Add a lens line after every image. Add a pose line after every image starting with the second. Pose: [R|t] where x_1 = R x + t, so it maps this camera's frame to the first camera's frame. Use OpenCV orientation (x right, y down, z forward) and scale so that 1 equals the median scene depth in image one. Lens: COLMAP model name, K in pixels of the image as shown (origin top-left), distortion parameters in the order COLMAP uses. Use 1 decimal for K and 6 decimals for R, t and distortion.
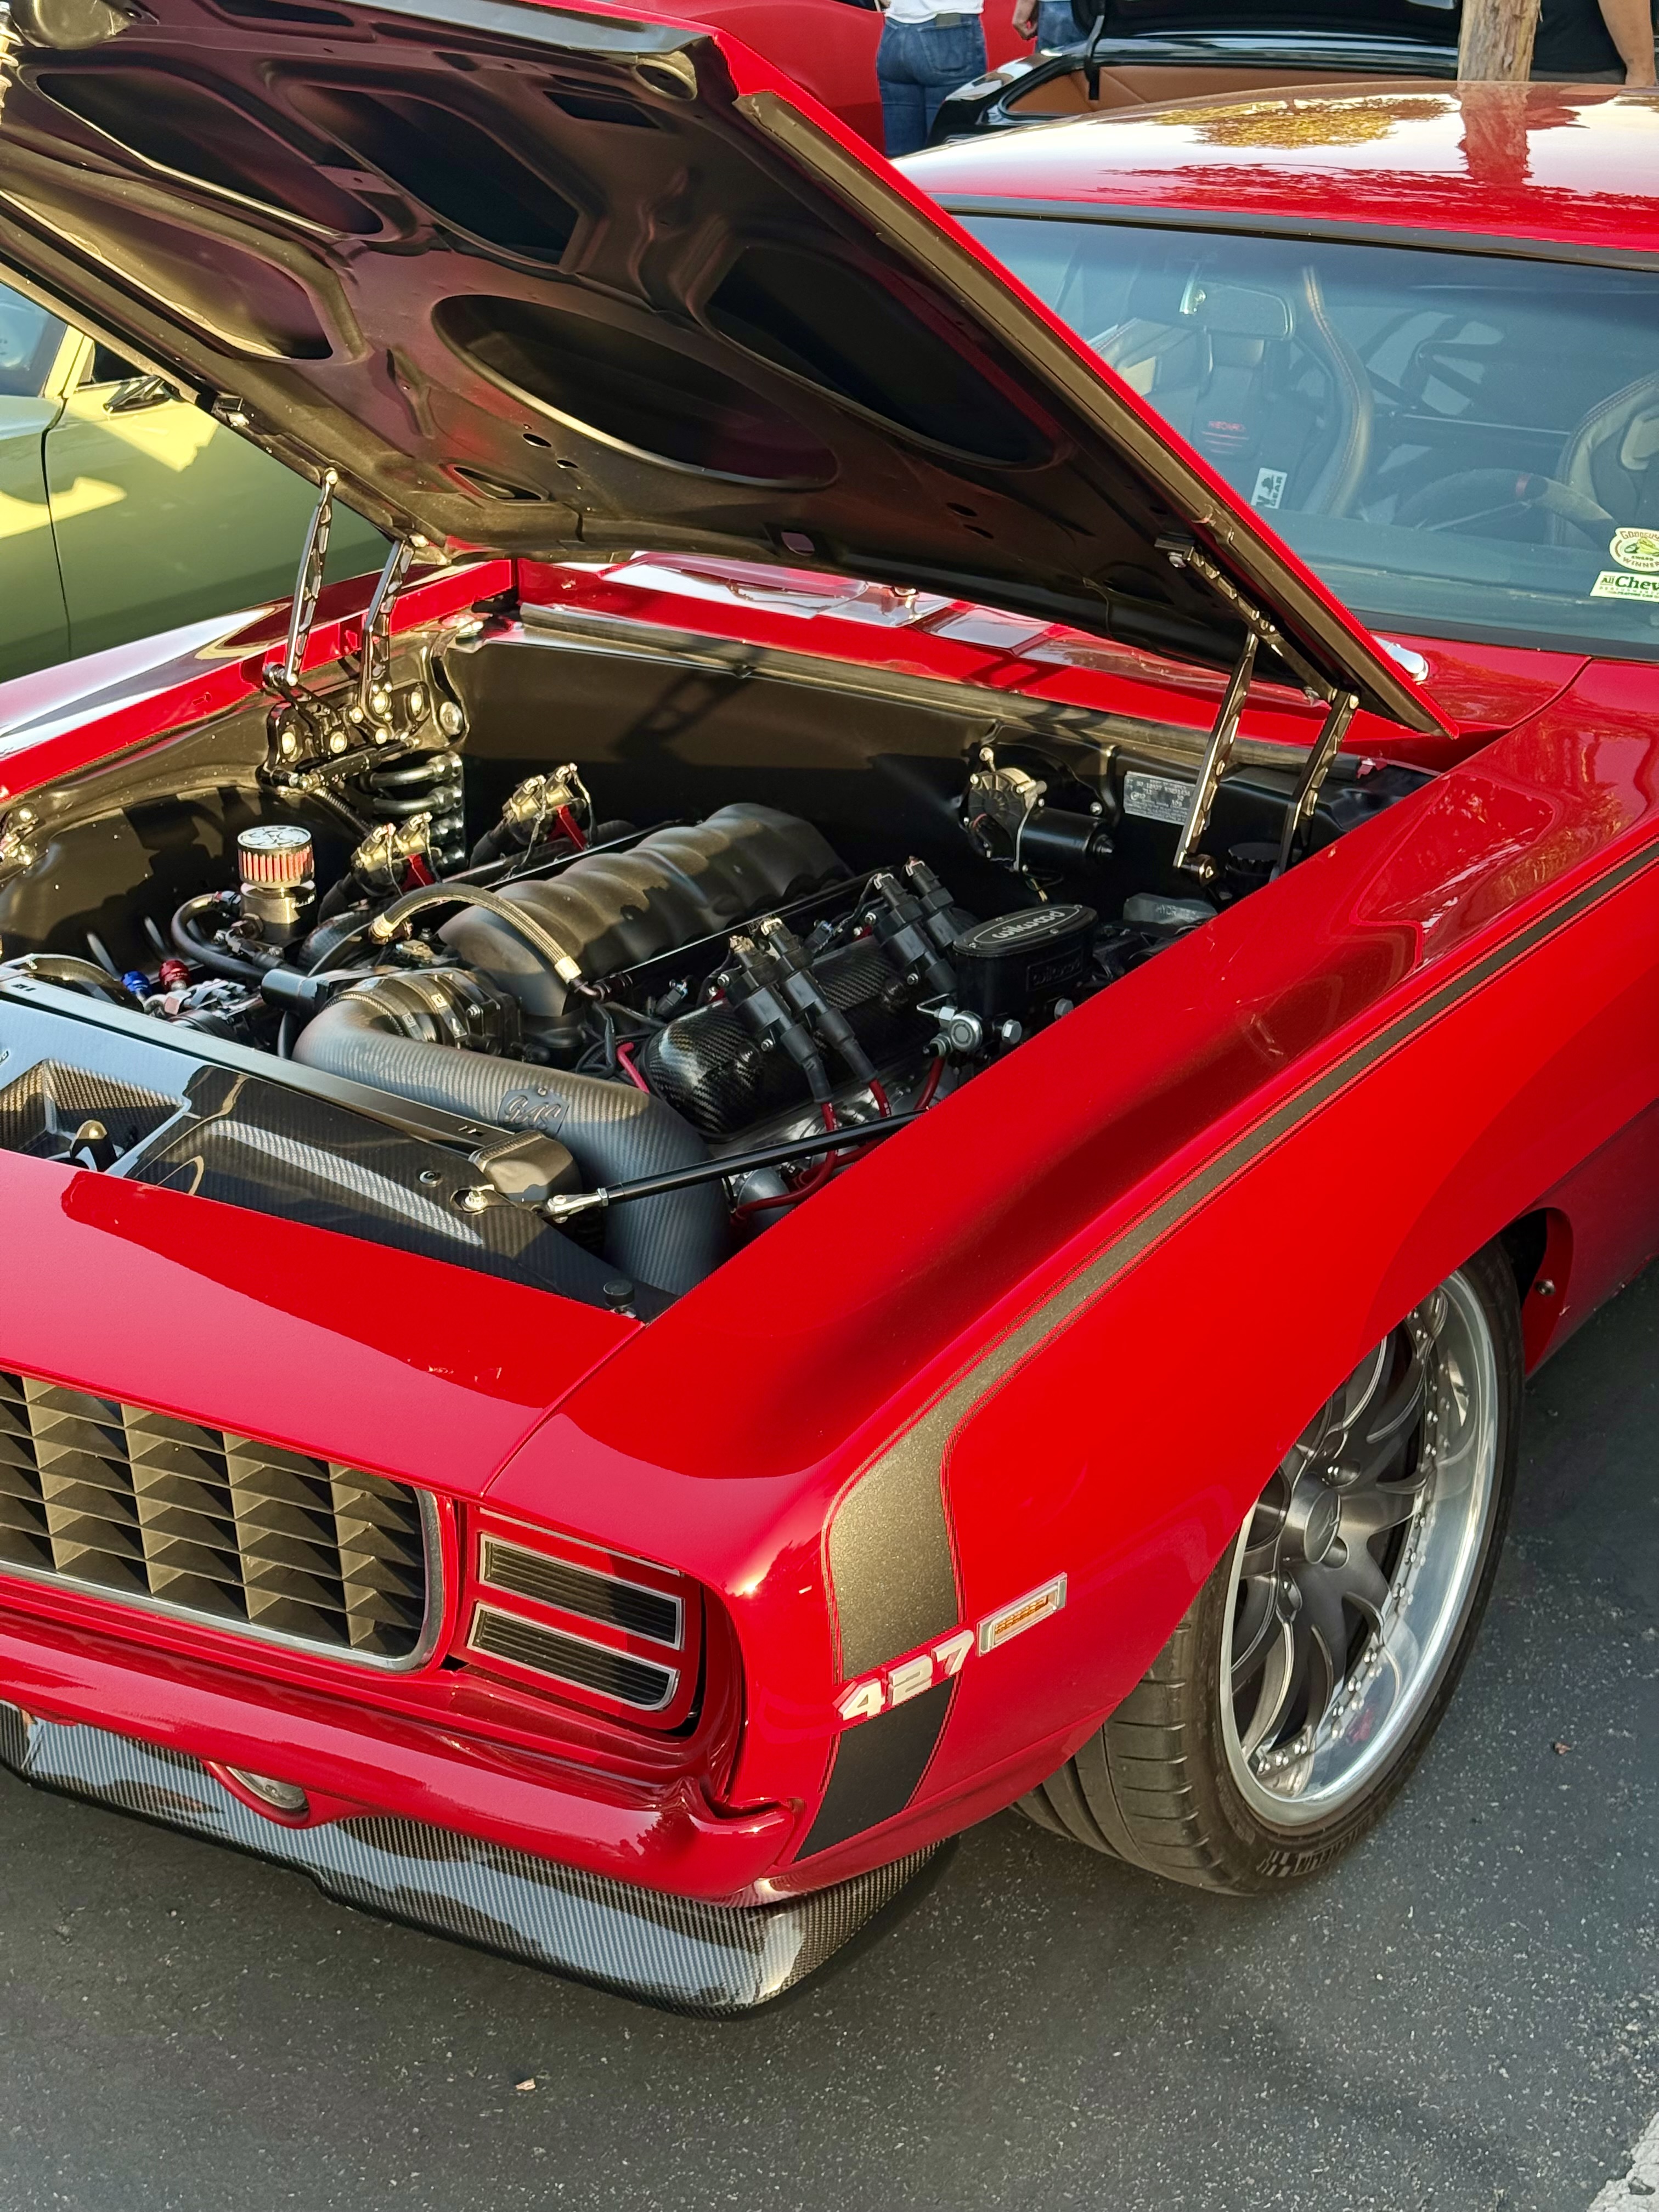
lens RADIAL K [[3031.8, 0, 829.5], [0, 3031.8, 1106.0], [0, 0, 1]] dist [0.105237, -0.042687]
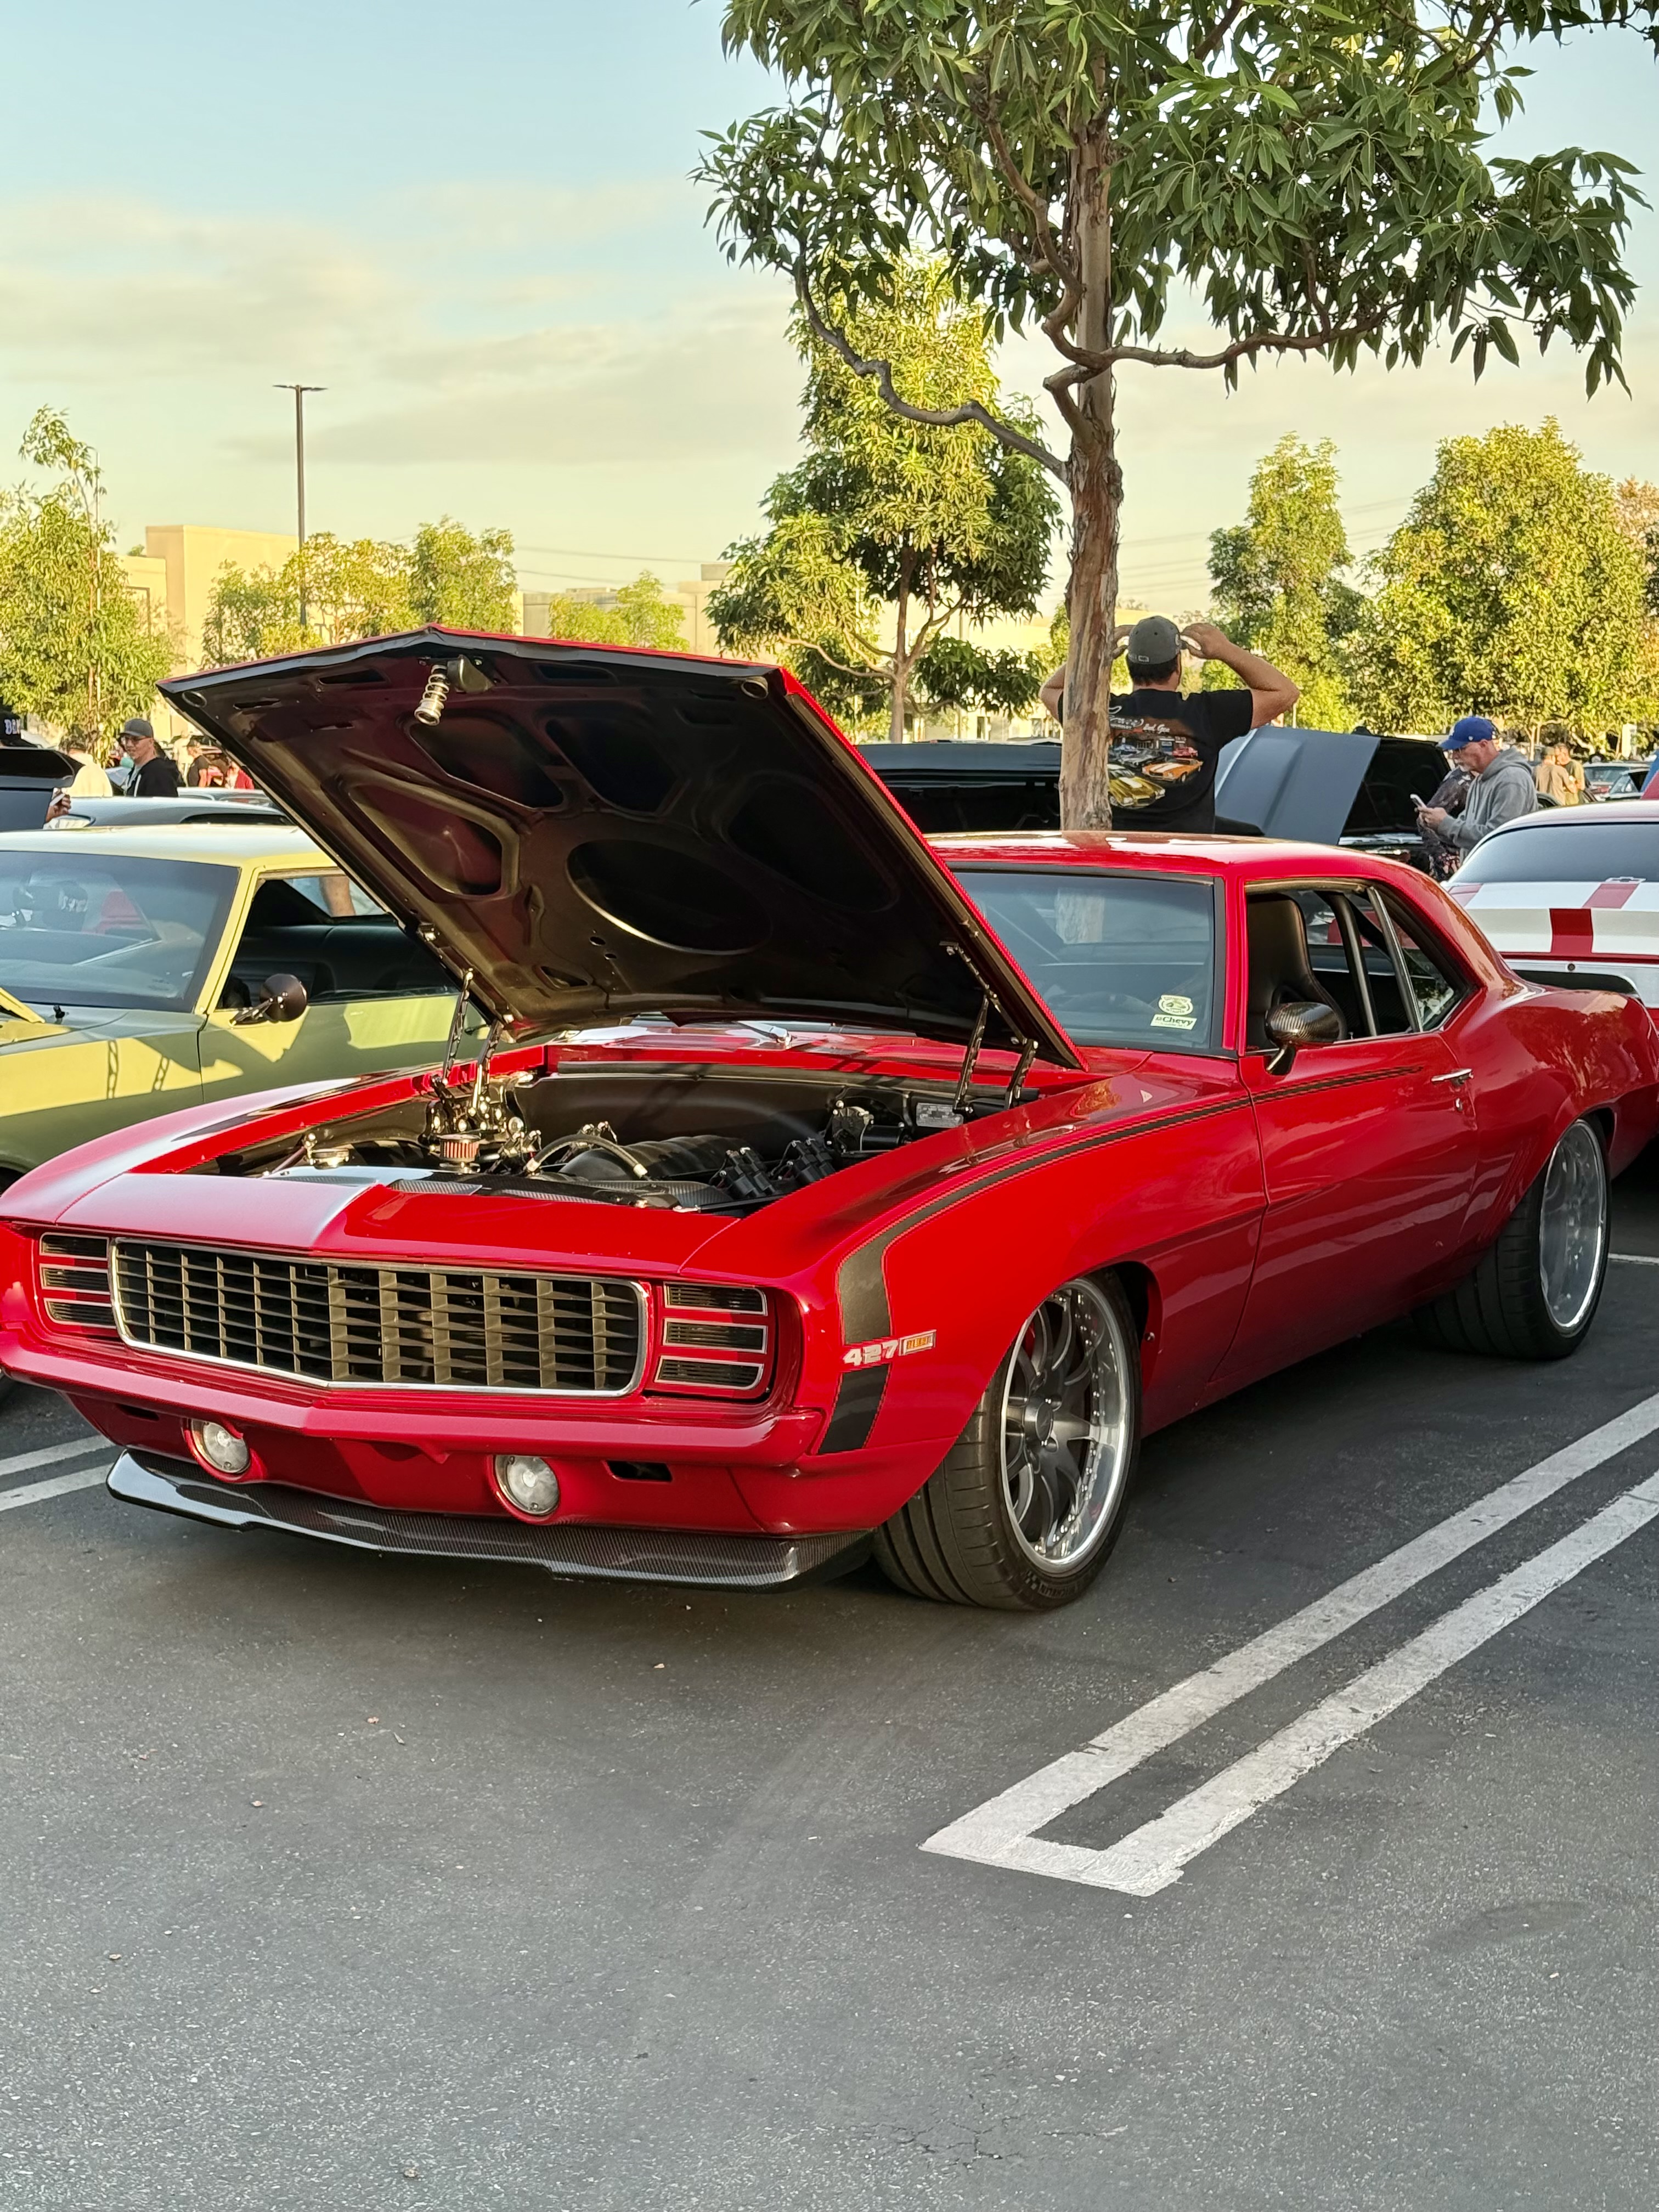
lens RADIAL K [[3031.8, 0, 829.5], [0, 3031.8, 1106.0], [0, 0, 1]] dist [0.105237, -0.042687]
pose [[0.992535, 0.006353, 0.121796, -0.185135], [0.031858, 0.950465, -0.309196, 0.470792], [-0.117727, 0.310768, 0.943167, -0.766289]]
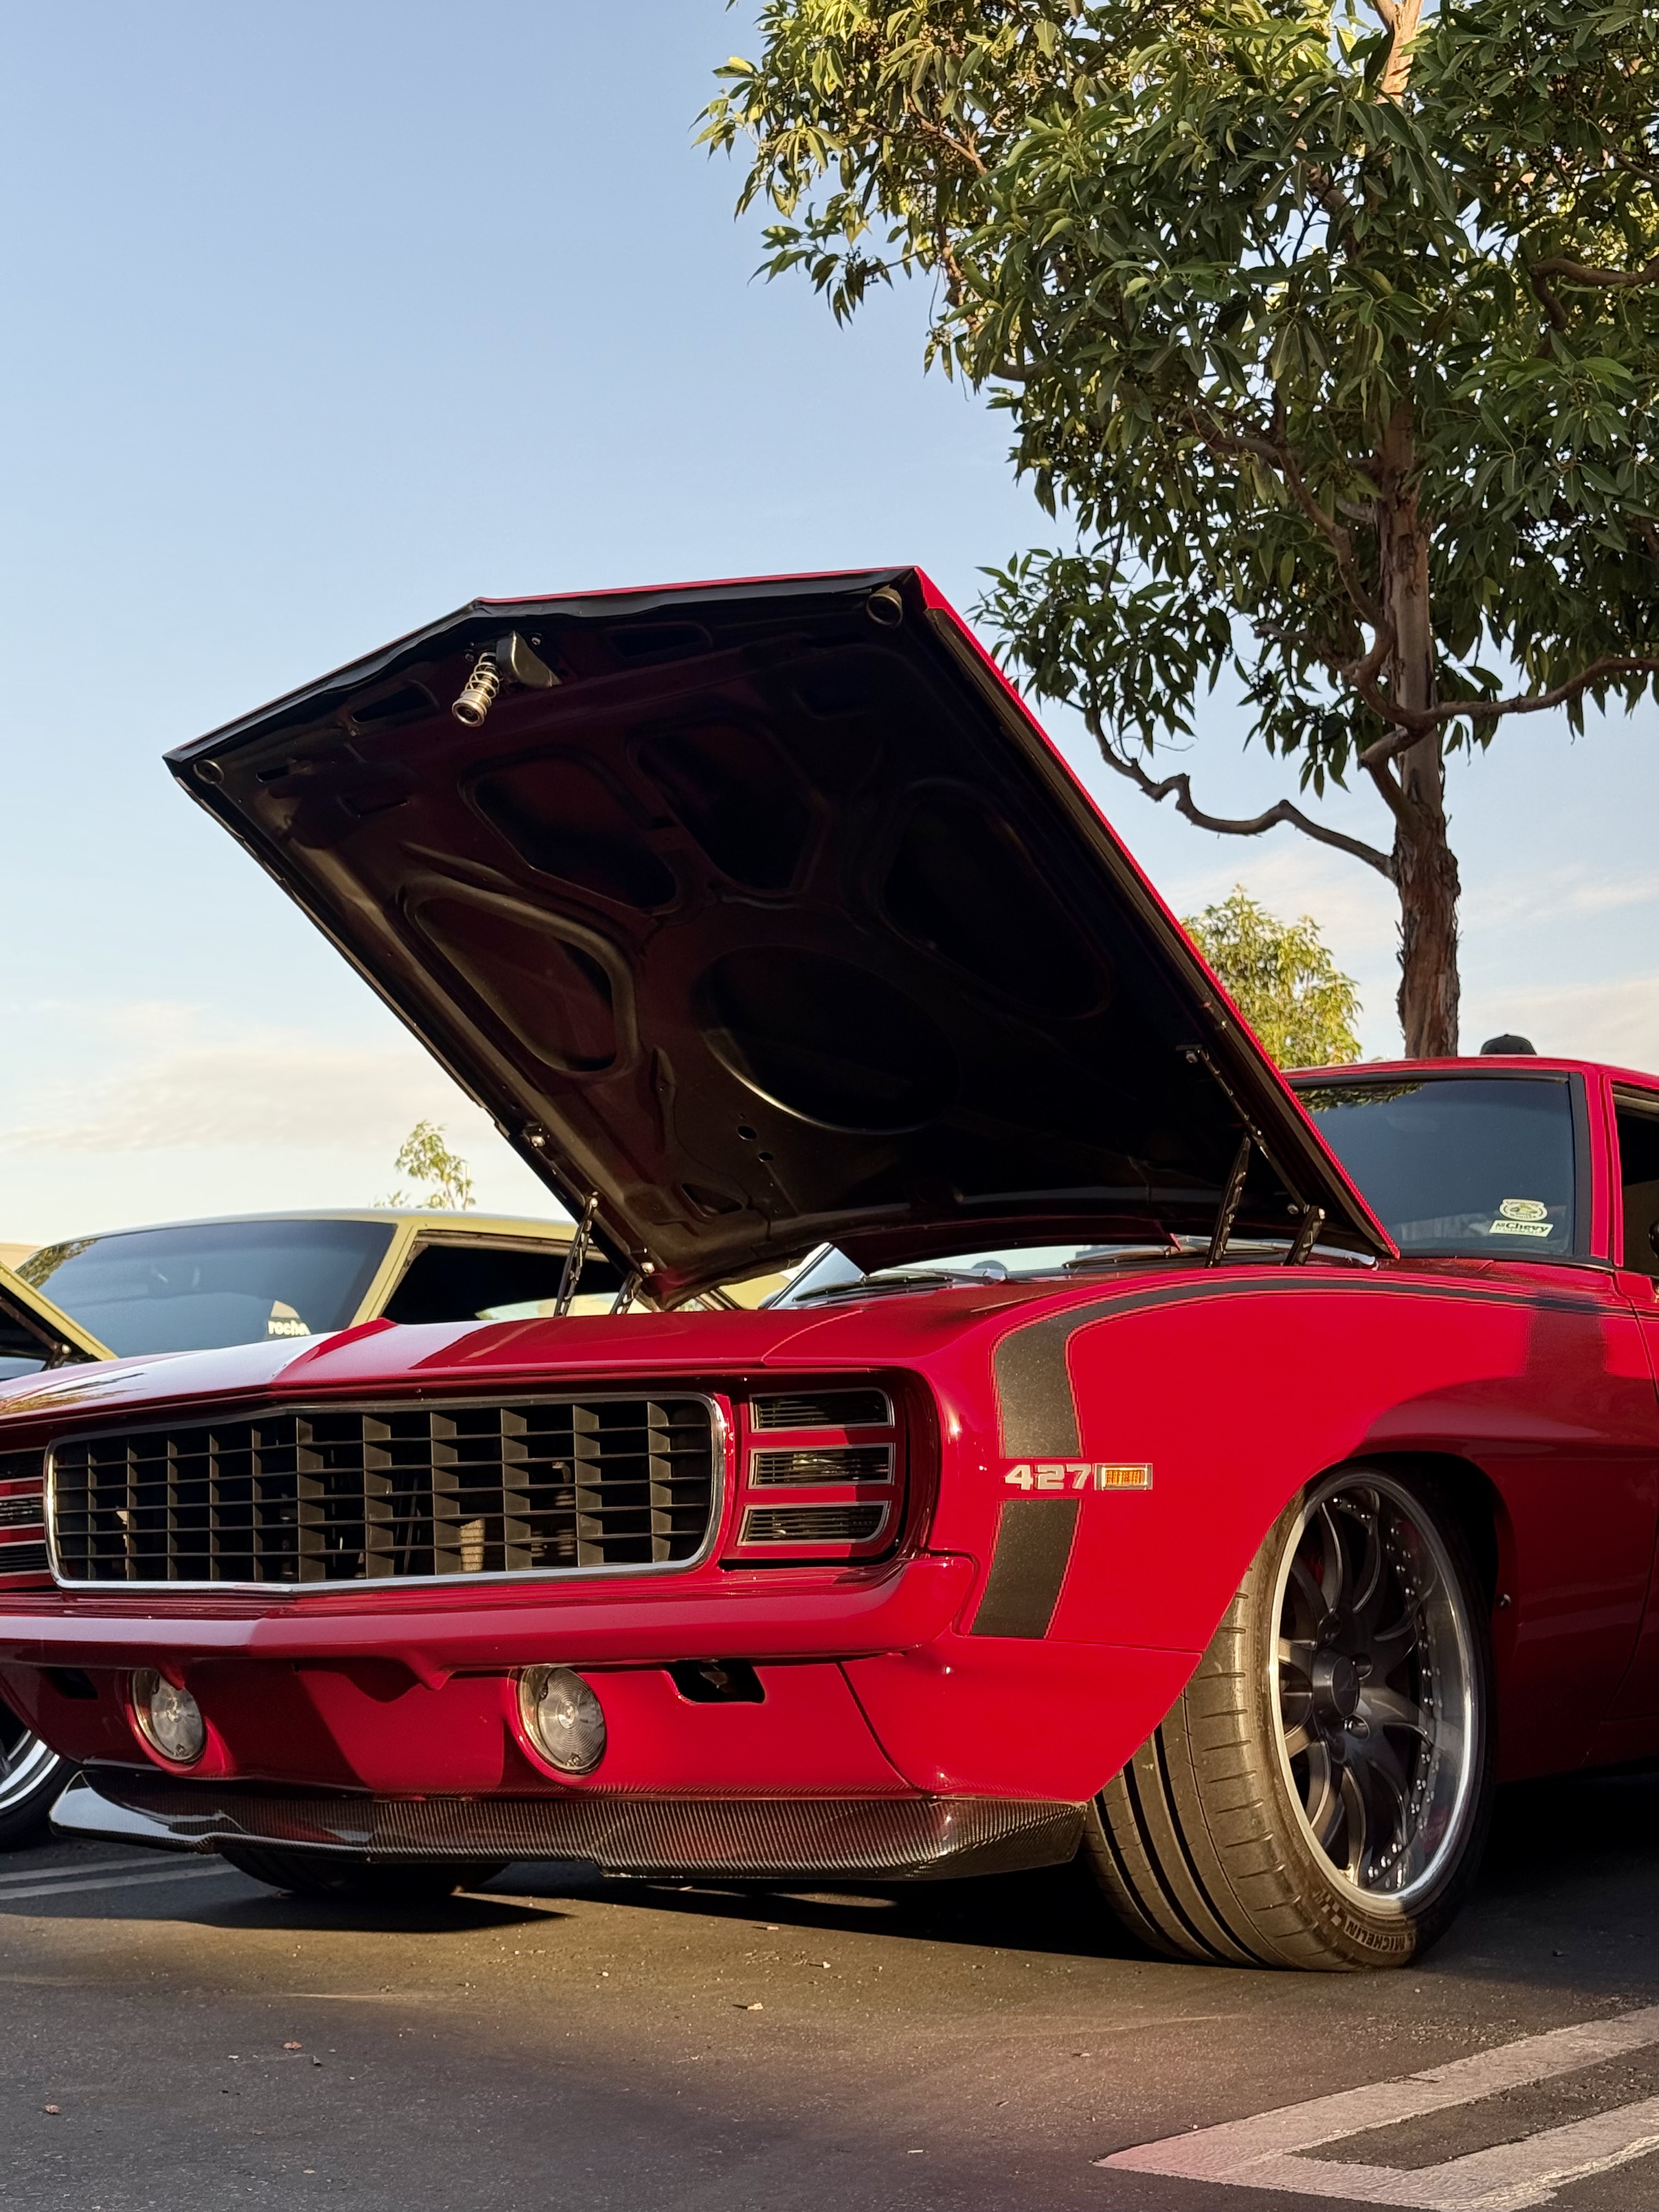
lens RADIAL K [[3022.8, 0, 816.7], [0, 3022.8, 1118.3], [0, 0, 1]] dist [0.132340, -0.052806]
pose [[0.999921, 0.003047, -0.012201, -0.046246], [-0.009110, 0.844339, -0.535733, 0.557383], [0.008669, 0.535801, 0.844300, -0.223385]]
